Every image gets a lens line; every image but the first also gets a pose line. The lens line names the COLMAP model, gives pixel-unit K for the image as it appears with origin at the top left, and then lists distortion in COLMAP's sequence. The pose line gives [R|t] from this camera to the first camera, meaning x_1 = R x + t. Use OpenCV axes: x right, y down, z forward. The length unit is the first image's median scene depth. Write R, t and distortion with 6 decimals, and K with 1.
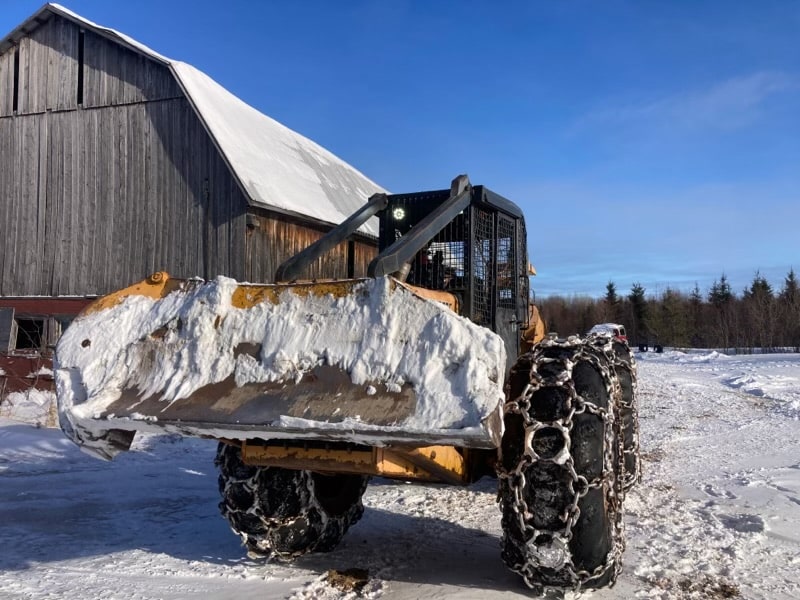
lens RADIAL K [[646.1, 0, 400.0], [0, 646.1, 300.0], [0, 0, 1]] dist [0.125887, -0.145778]
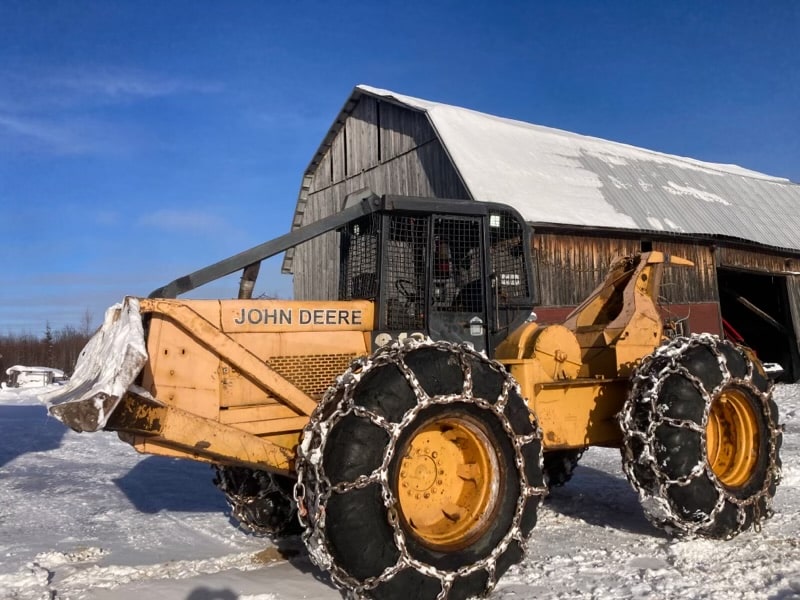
lens RADIAL K [[646.1, 0, 400.0], [0, 646.1, 300.0], [0, 0, 1]] dist [0.125887, -0.145778]
pose [[0.777621, -0.062773, -0.625592, 0.286586], [0.047895, 0.998027, -0.040609, 0.012975], [0.626906, 0.001616, 0.779093, 0.086005]]
